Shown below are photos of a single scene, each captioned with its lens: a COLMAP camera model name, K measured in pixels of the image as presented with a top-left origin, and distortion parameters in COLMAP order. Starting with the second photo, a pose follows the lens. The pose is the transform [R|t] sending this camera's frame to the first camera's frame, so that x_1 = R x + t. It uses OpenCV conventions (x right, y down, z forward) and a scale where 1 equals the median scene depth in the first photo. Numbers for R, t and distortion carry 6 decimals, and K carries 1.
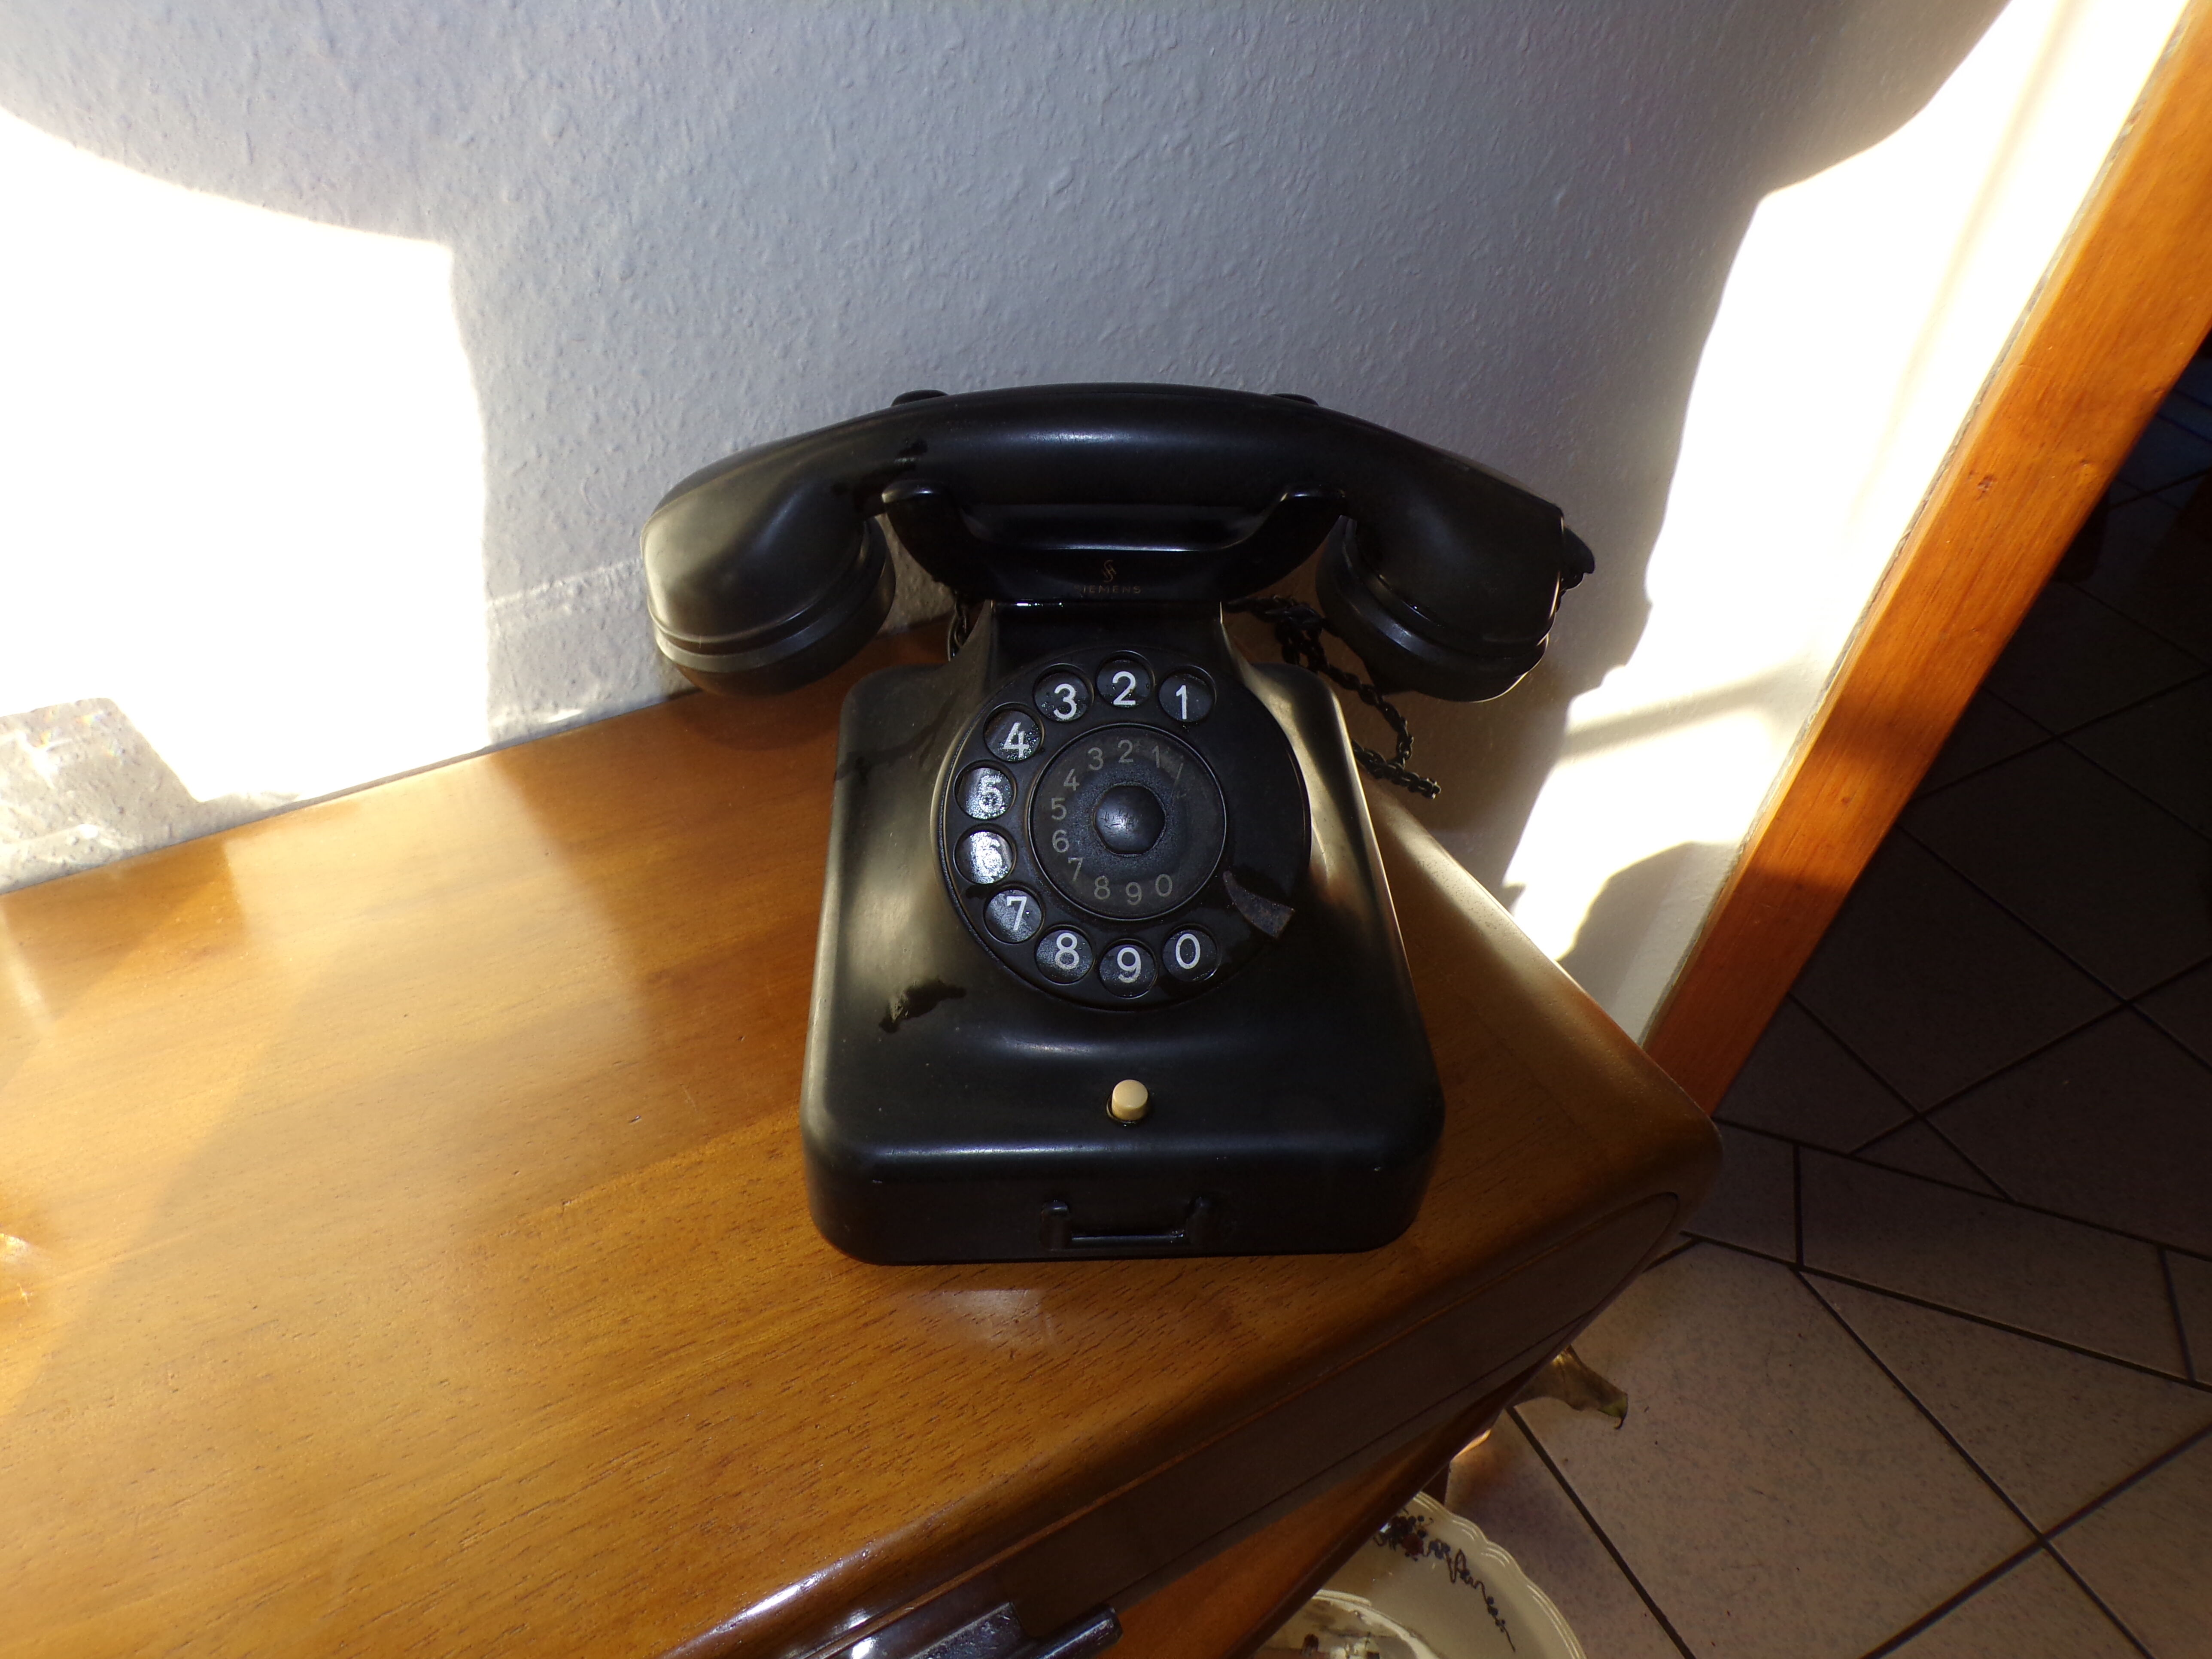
lens RADIAL K [[1492.7, 0, 1095.5], [0, 1492.7, 834.5], [0, 0, 1]] dist [-0.017805, 0.053370]
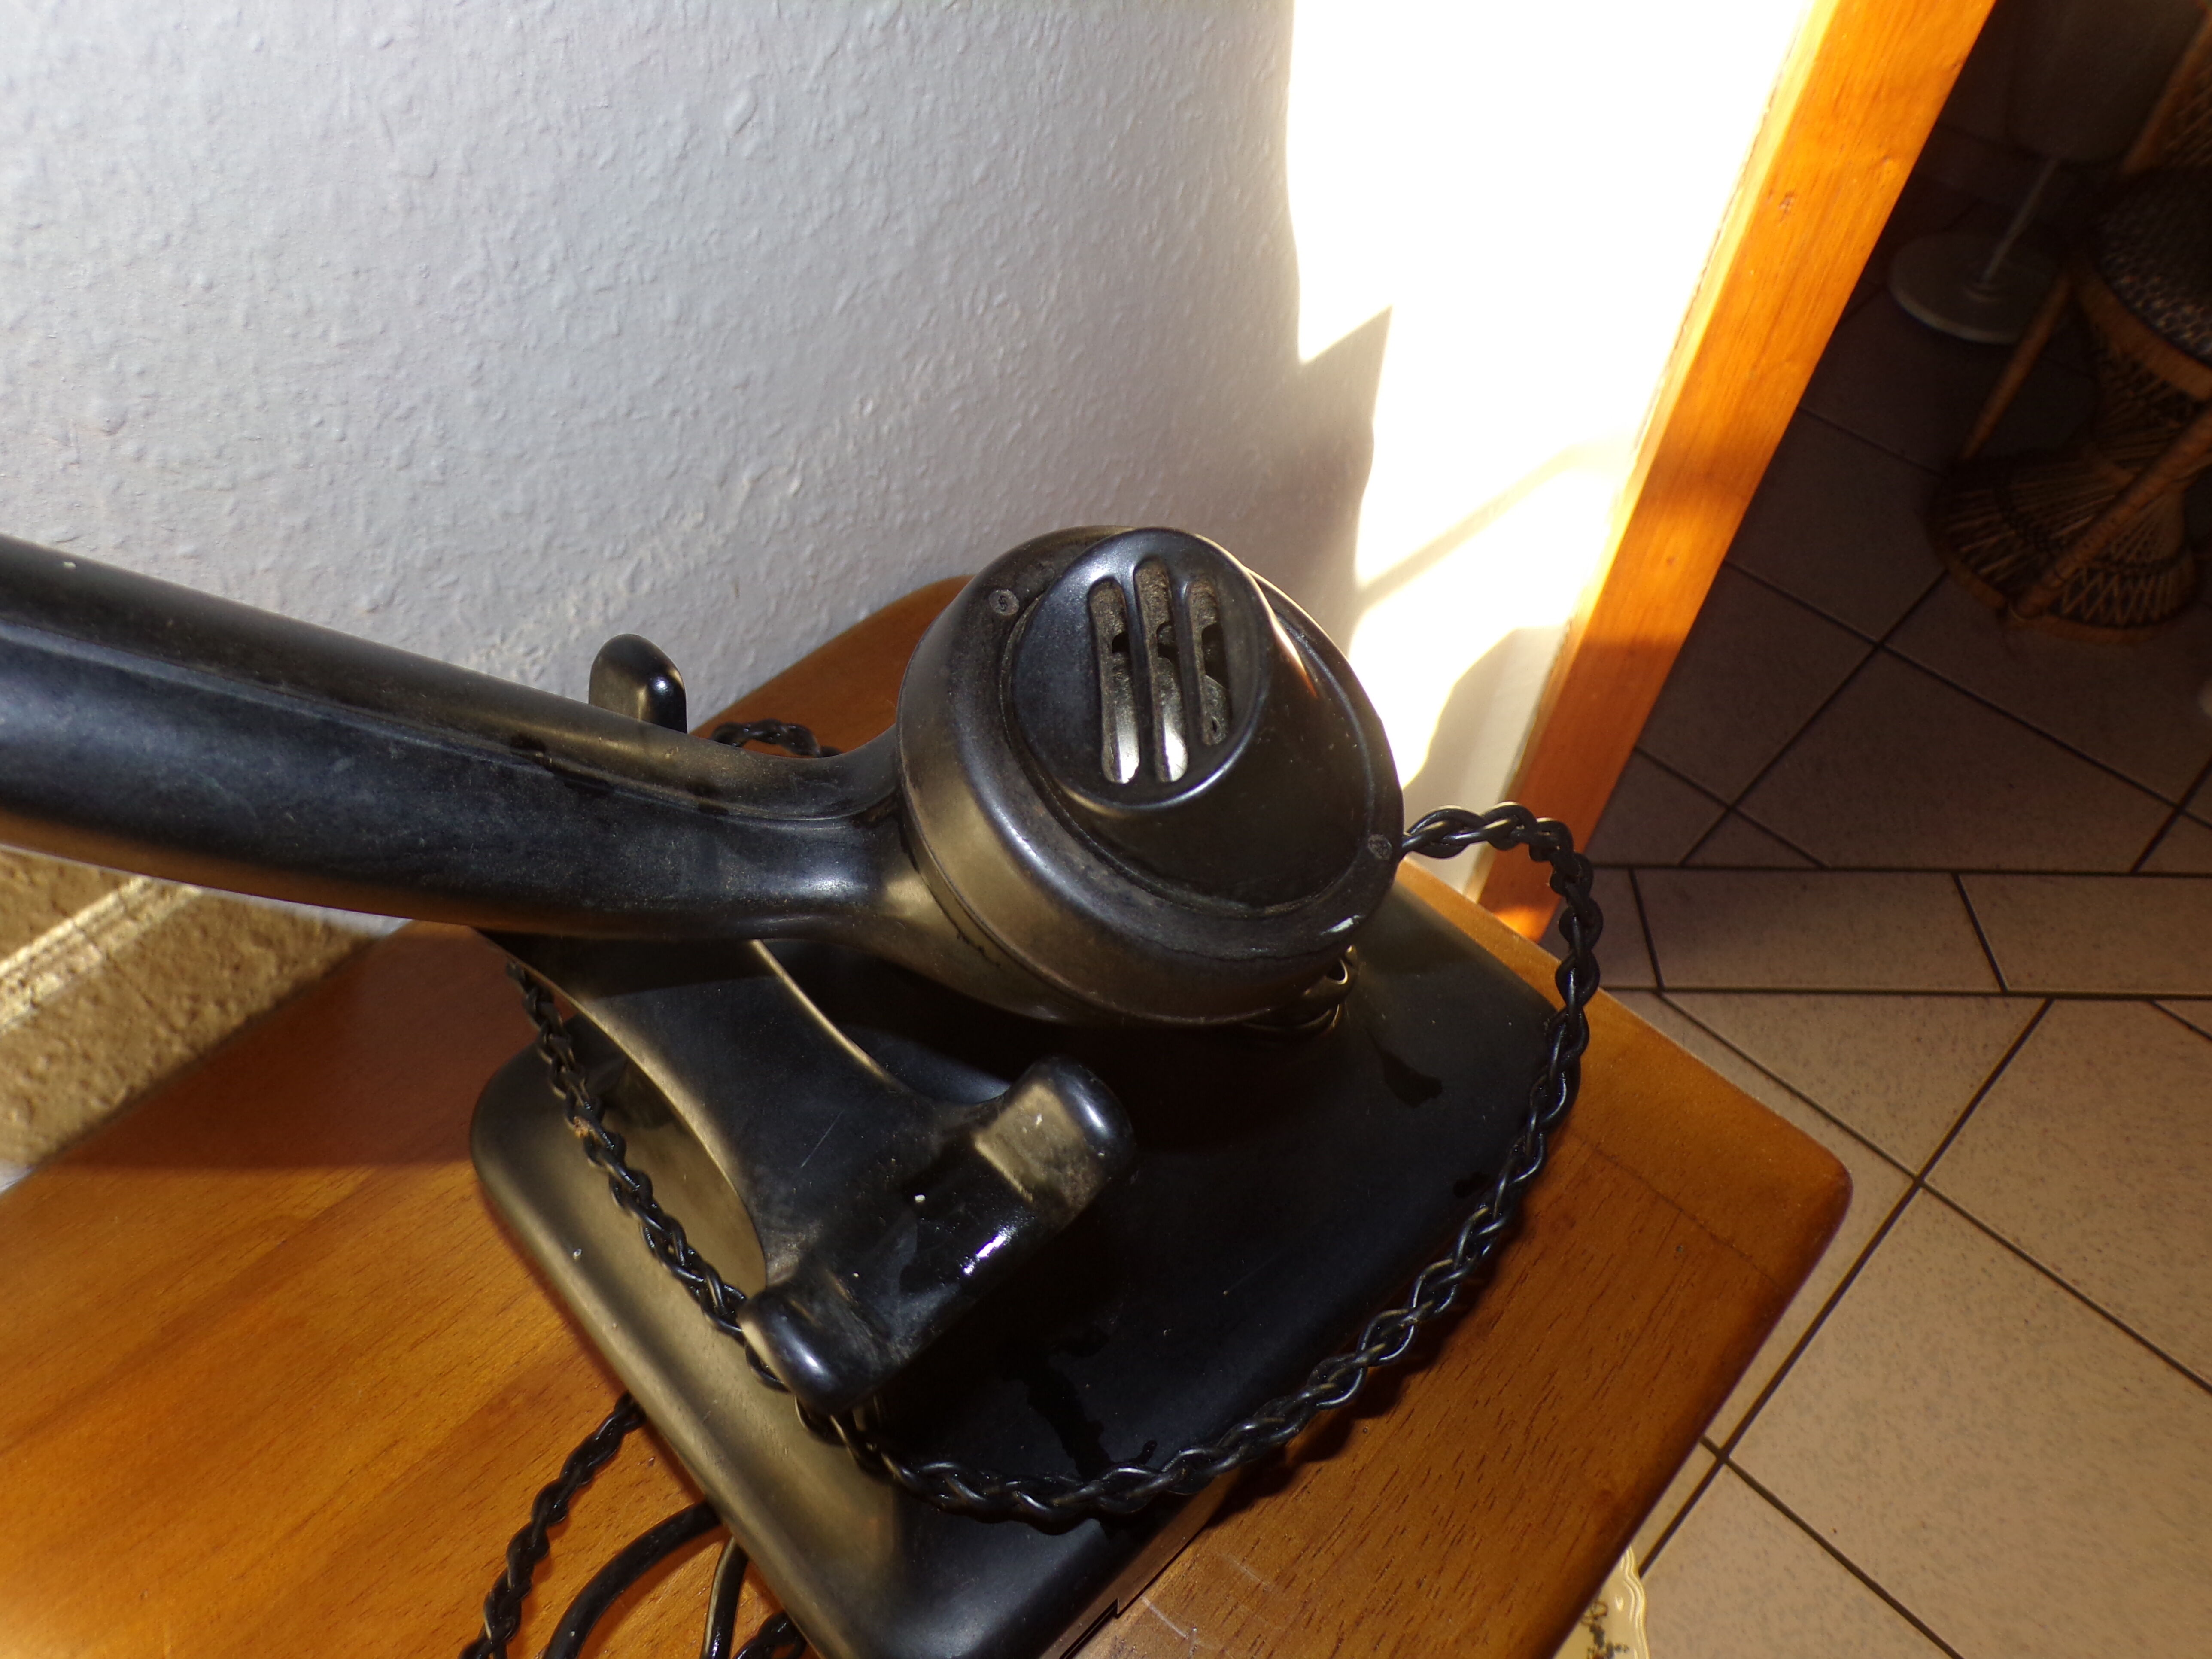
lens RADIAL K [[1492.7, 0, 1095.5], [0, 1492.7, 834.5], [0, 0, 1]] dist [-0.017805, 0.053370]
pose [[0.954271, -0.259592, 0.148253, -0.049850], [0.235349, 0.958167, 0.162869, -0.175557], [-0.184331, -0.120530, 0.975446, 0.238202]]
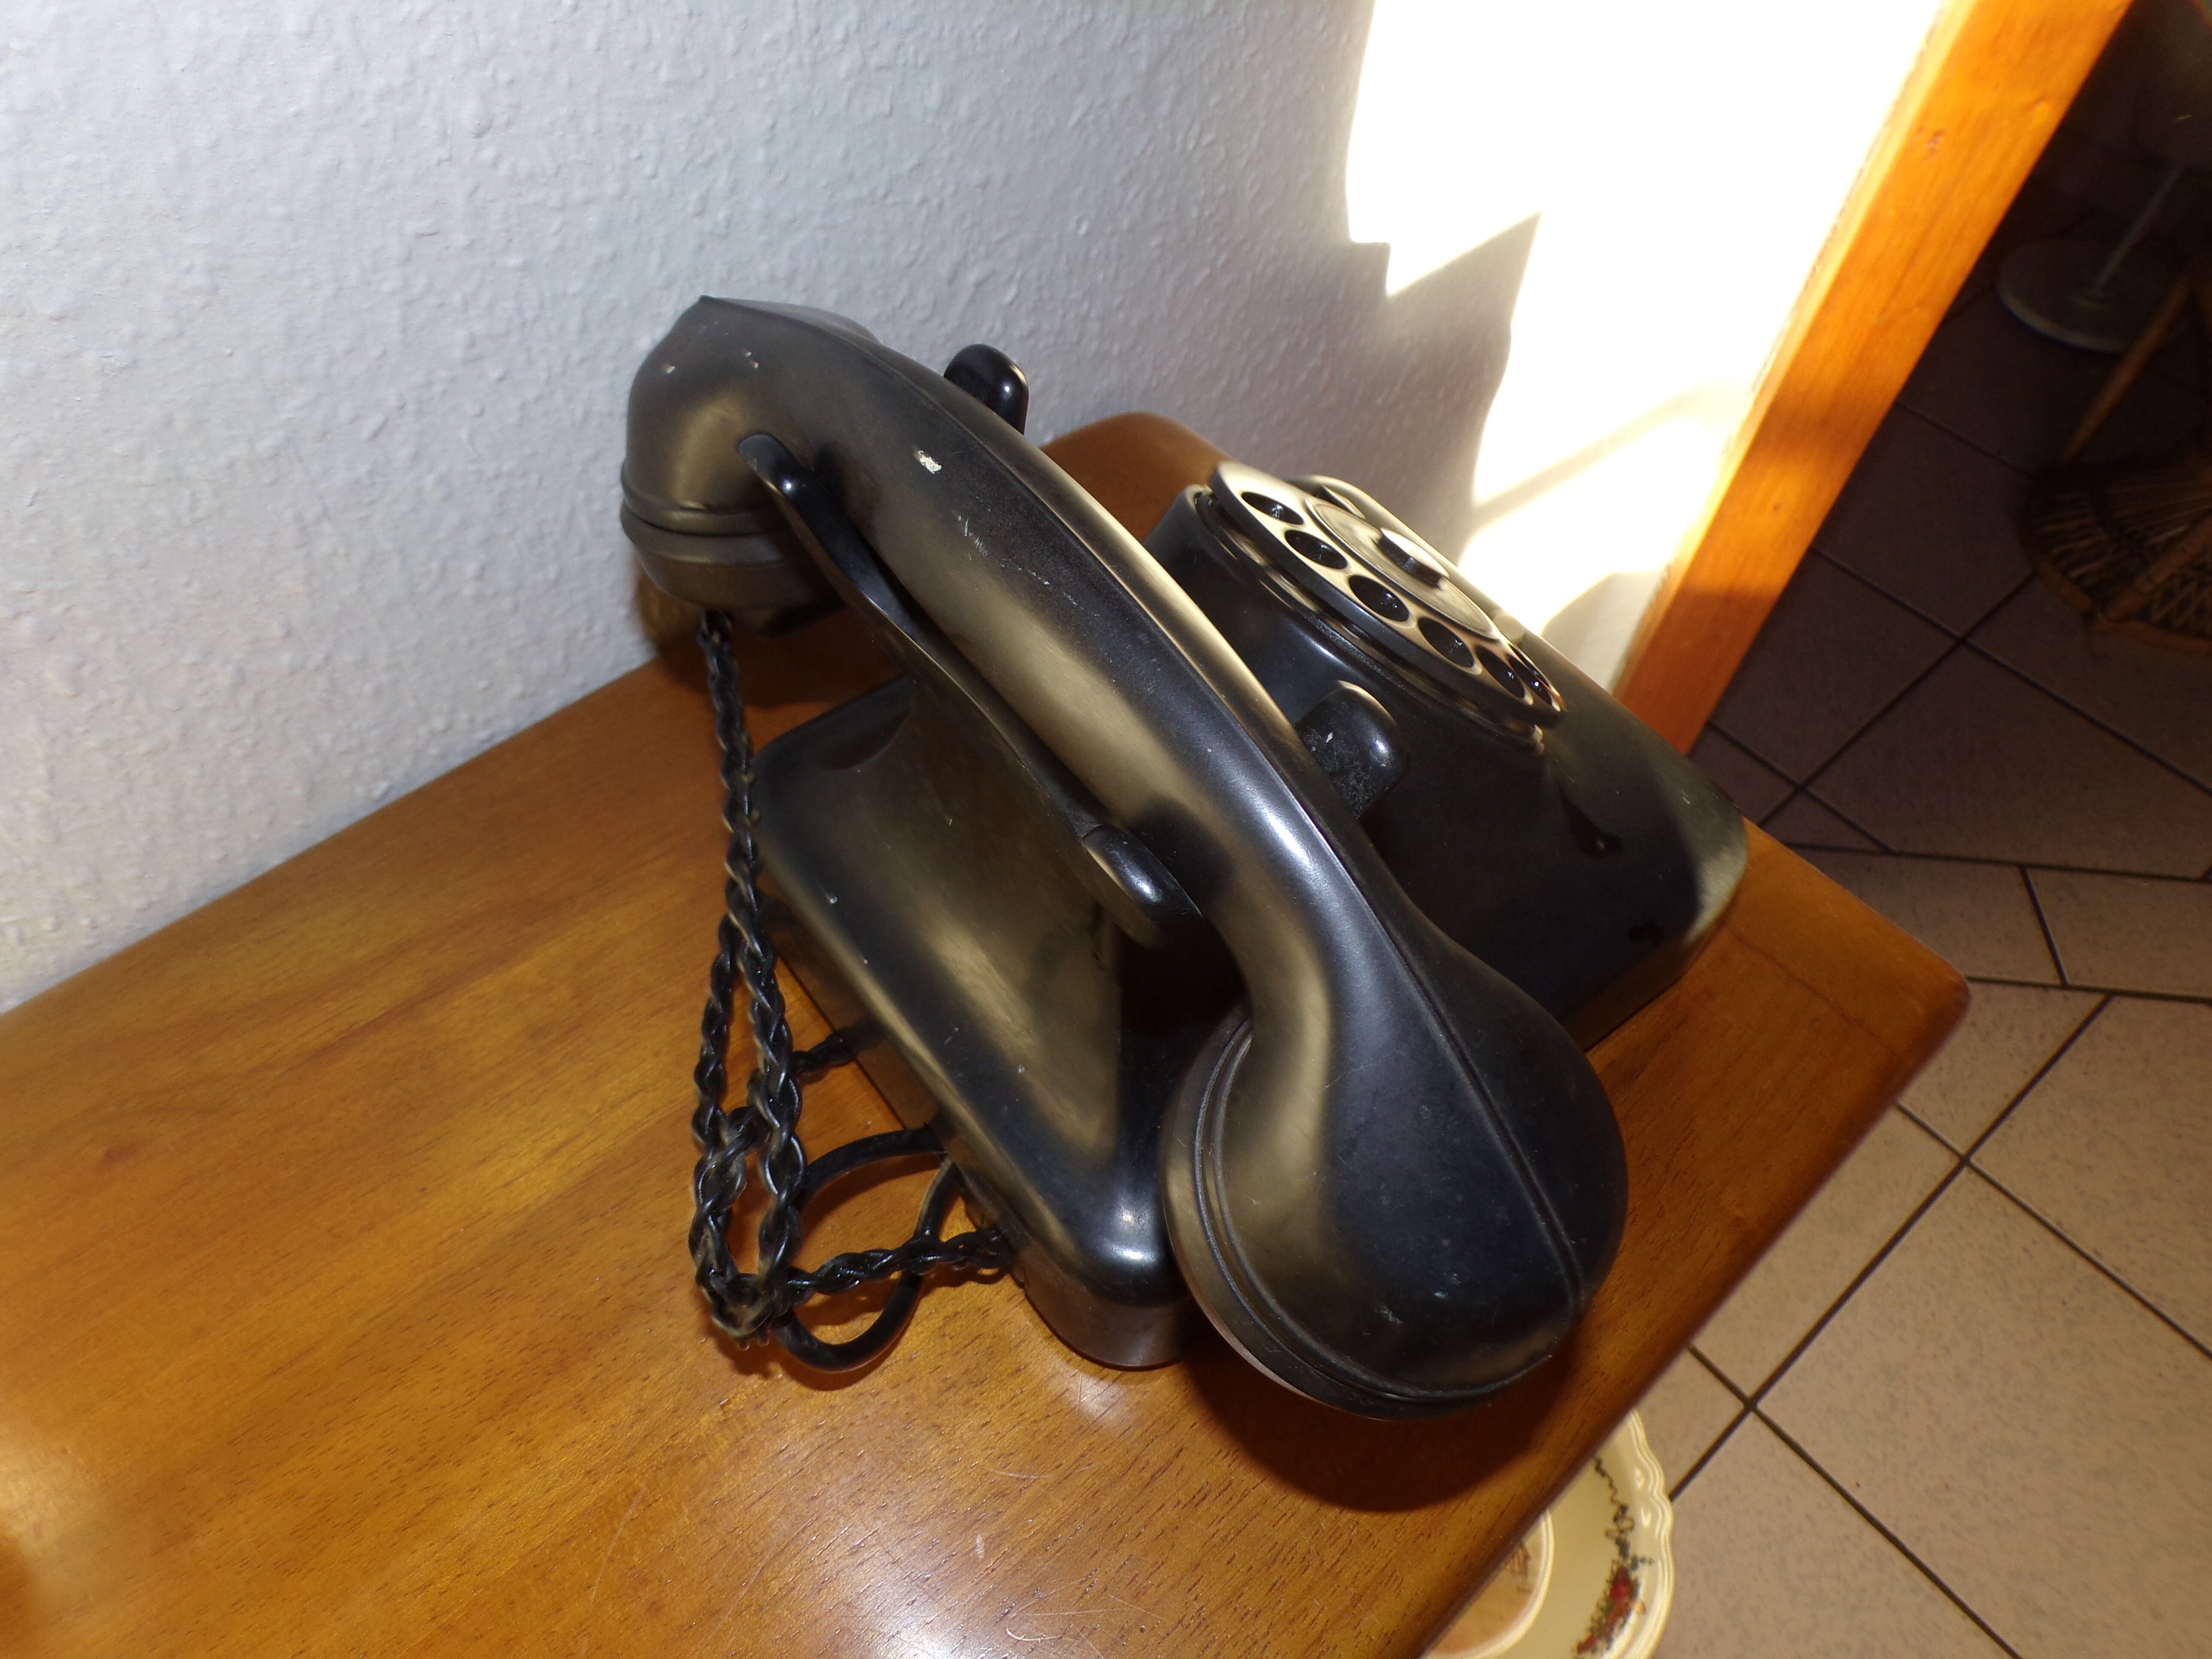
lens RADIAL K [[1481.4, 0, 1088.0], [0, 1481.4, 832.3], [0, 0, 1]] dist [0.000032, 0.034686]
pose [[0.974447, -0.190563, 0.118911, -0.149329], [0.169439, 0.971148, 0.167816, -0.101765], [-0.147460, -0.143380, 0.978620, 0.188514]]
